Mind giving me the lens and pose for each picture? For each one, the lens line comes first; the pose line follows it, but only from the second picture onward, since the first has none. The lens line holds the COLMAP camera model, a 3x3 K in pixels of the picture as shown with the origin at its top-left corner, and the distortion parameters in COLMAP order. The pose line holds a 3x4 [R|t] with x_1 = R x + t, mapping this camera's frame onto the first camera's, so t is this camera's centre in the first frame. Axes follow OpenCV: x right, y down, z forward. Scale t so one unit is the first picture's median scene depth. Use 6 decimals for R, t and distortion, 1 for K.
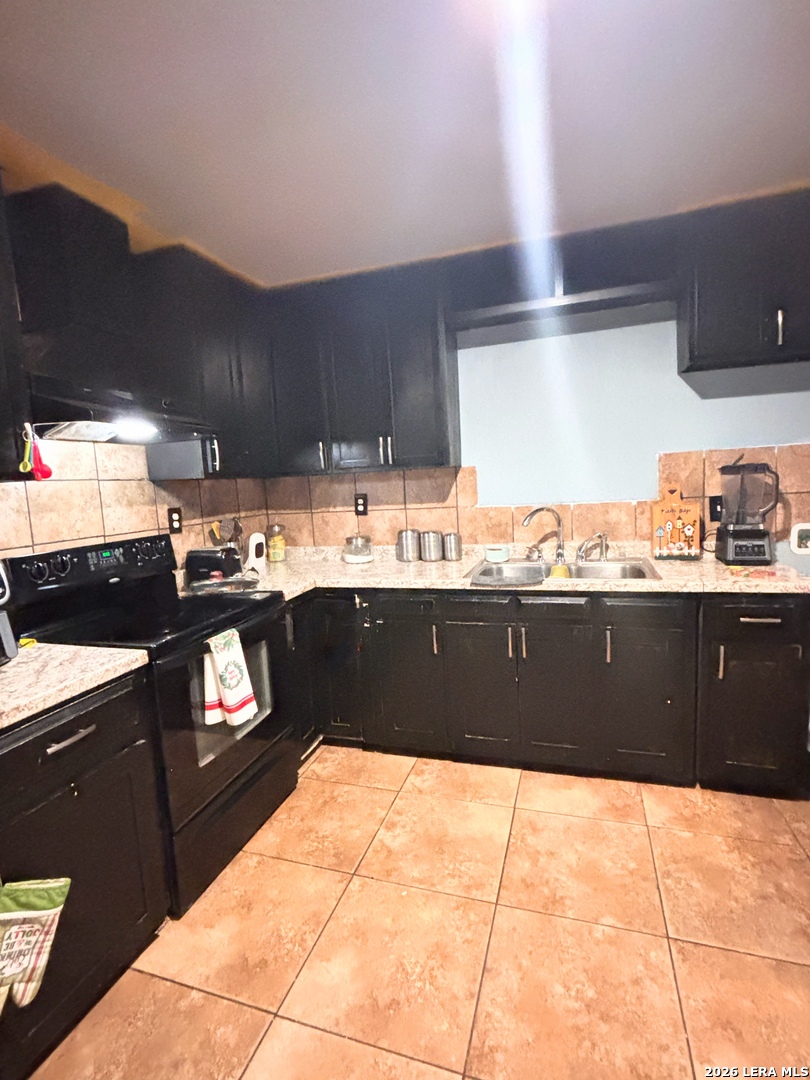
lens RADIAL K [[527.1, 0, 406.5], [0, 527.1, 536.9], [0, 0, 1]] dist [-0.011764, 0.006717]
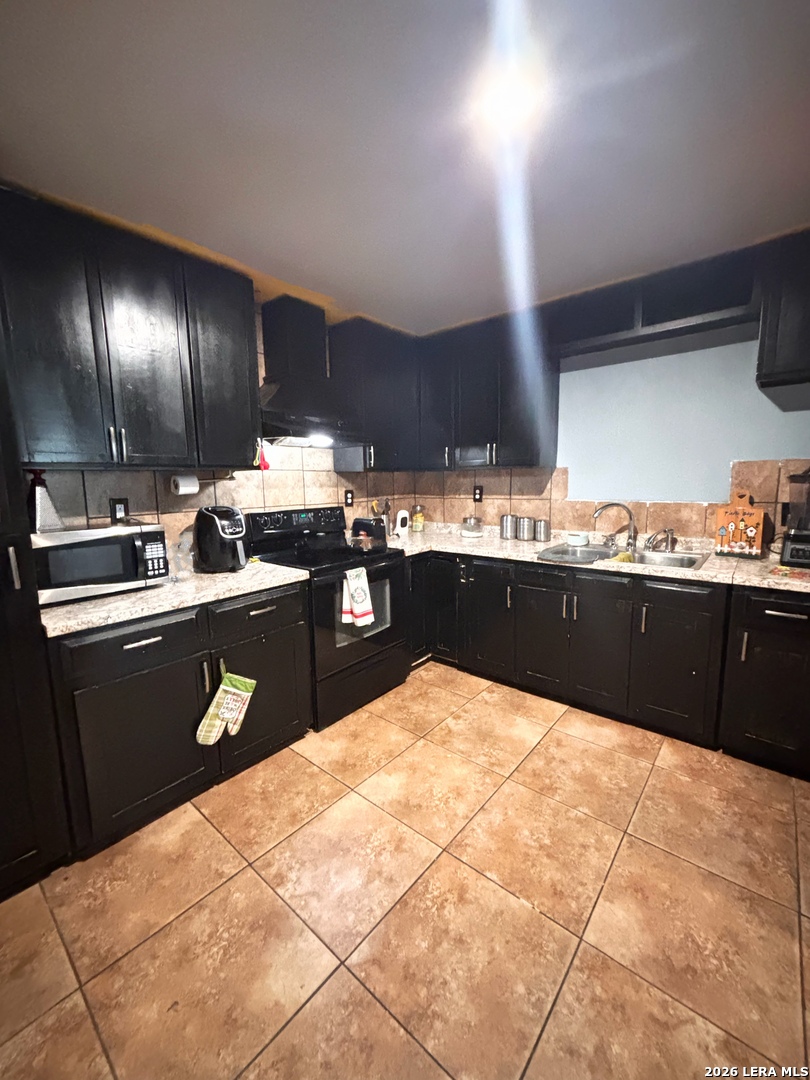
lens RADIAL K [[435.2, 0, 401.7], [0, 435.2, 537.9], [0, 0, 1]] dist [0.000669, -0.000810]
pose [[0.923733, 0.088168, -0.372752, 0.233627], [-0.072801, 0.995821, 0.055132, 0.004428], [0.376055, -0.023790, 0.926292, -0.152637]]
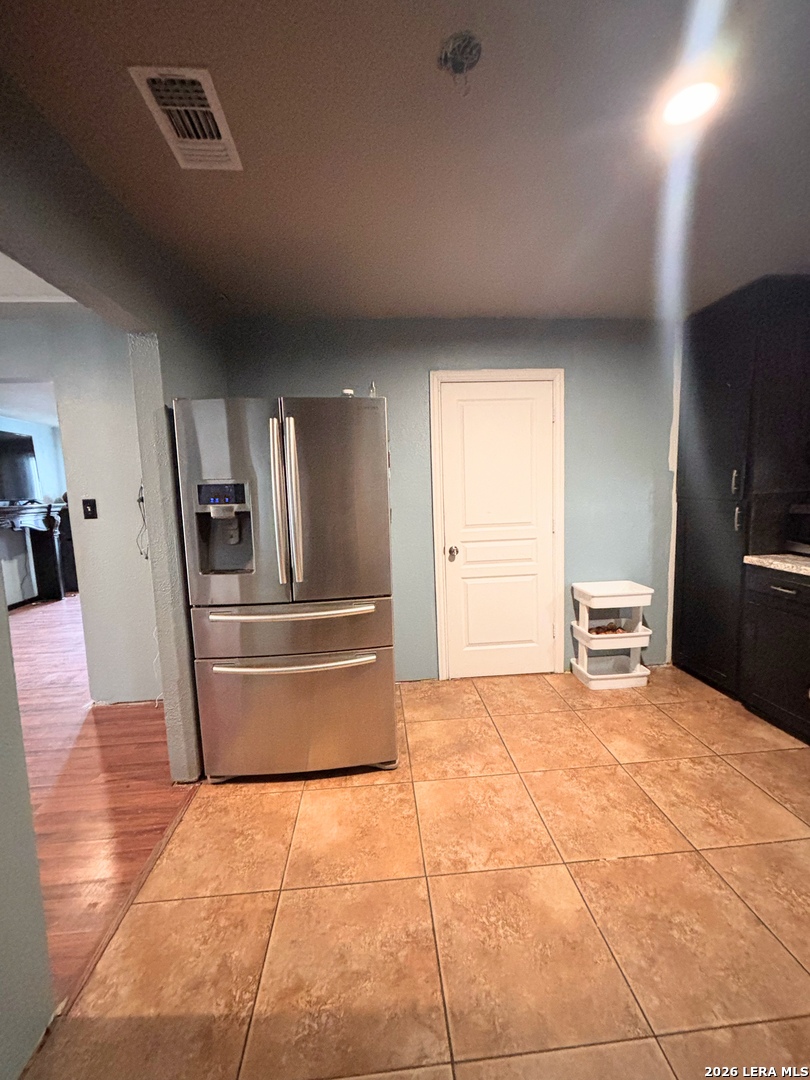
lens RADIAL K [[435.2, 0, 405.3], [0, 435.2, 536.4], [0, 0, 1]] dist [0.000669, -0.000810]
pose [[-0.920233, 0.124837, -0.370926, 0.742128], [0.035628, 0.970549, 0.238254, -0.136466], [0.389745, 0.206034, -0.897579, 0.945121]]
